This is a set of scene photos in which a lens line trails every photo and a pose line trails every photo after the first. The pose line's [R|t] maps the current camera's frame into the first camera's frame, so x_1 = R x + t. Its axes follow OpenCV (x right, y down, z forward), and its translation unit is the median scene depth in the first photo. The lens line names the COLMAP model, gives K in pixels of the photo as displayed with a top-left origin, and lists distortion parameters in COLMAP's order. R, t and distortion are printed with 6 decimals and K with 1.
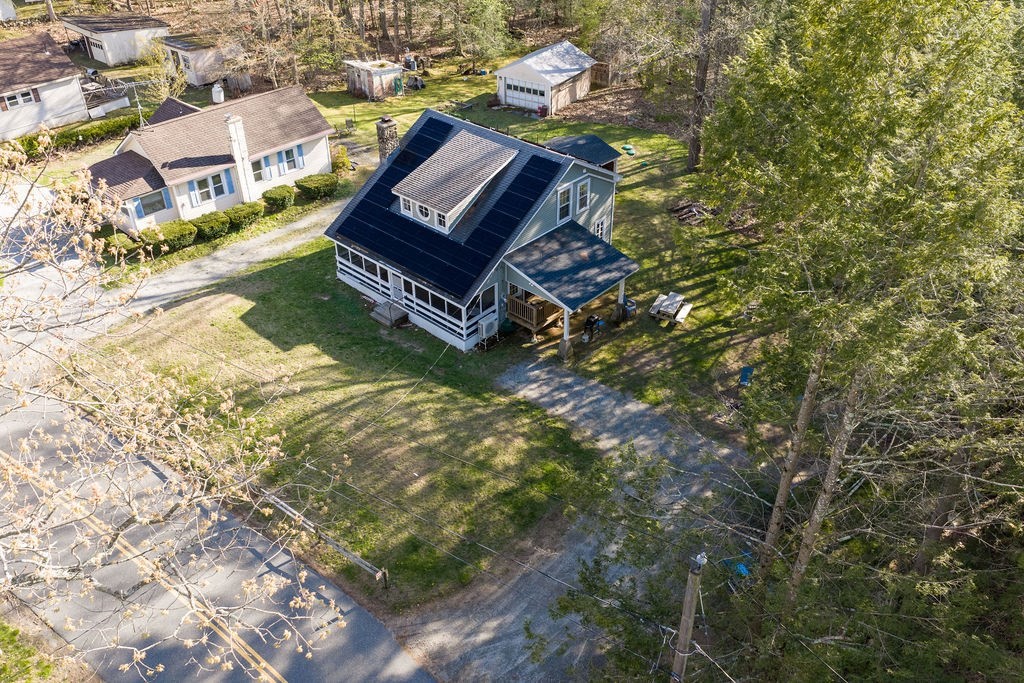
lens RADIAL K [[866.1, 0, 512.0], [0, 866.1, 341.5], [0, 0, 1]] dist [0.000143, -0.000694]
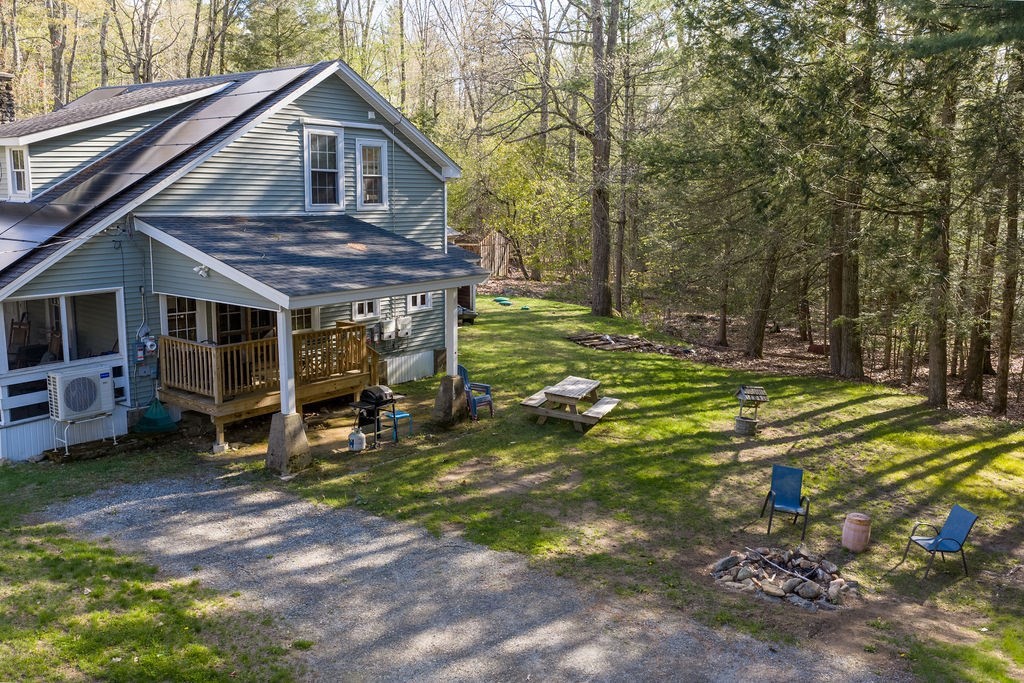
lens RADIAL K [[866.1, 0, 512.0], [0, 866.1, 341.5], [0, 0, 1]] dist [0.000143, -0.000694]
pose [[0.993700, 0.007408, 0.111827, 0.110650], [0.040588, 0.906290, -0.420702, 0.121941], [-0.104465, 0.422591, 0.900280, 0.631909]]
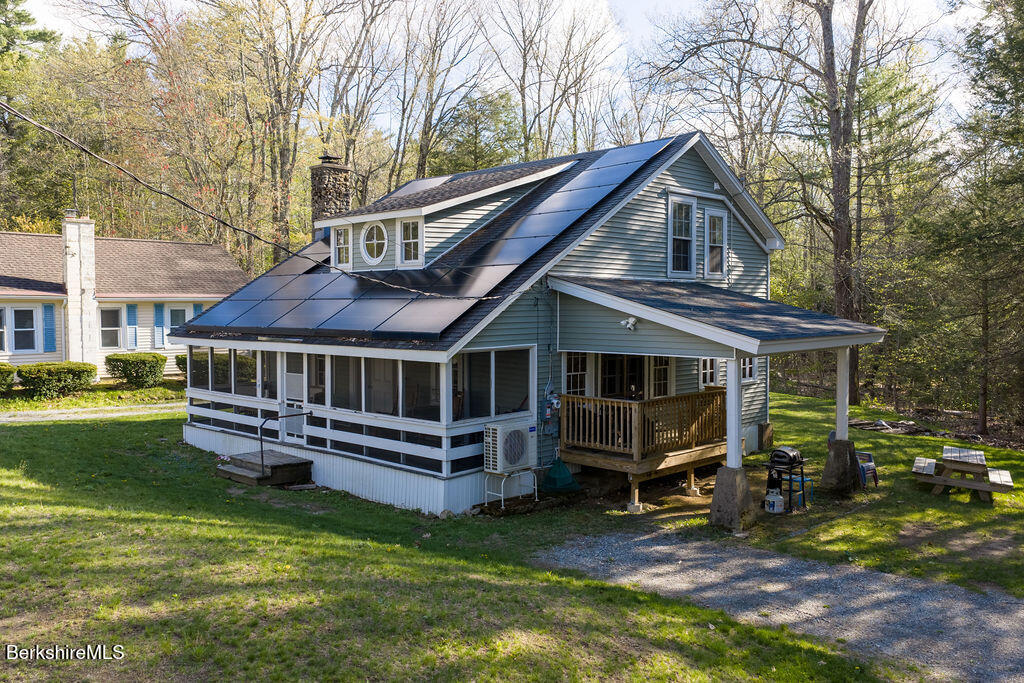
lens RADIAL K [[849.5, 0, 512.0], [0, 849.5, 341.5], [0, 0, 1]] dist [-0.003942, -0.003263]
pose [[0.999743, 0.010980, -0.019823, -0.020607], [-0.019927, 0.842502, -0.538325, 0.135083], [0.010790, 0.538581, 0.842504, 0.664581]]
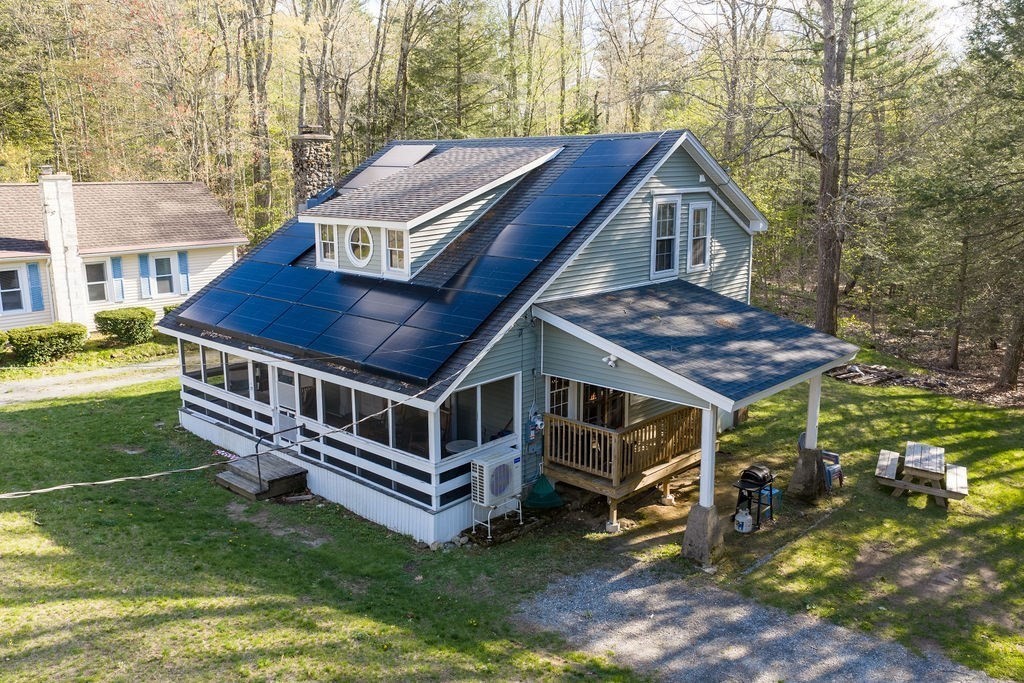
lens RADIAL K [[849.5, 0, 512.0], [0, 849.5, 341.5], [0, 0, 1]] dist [-0.003942, -0.003263]
pose [[0.999954, 0.009455, -0.001669, -0.020811], [-0.009343, 0.918284, -0.395812, 0.074632], [-0.002209, 0.395809, 0.918330, 0.619787]]
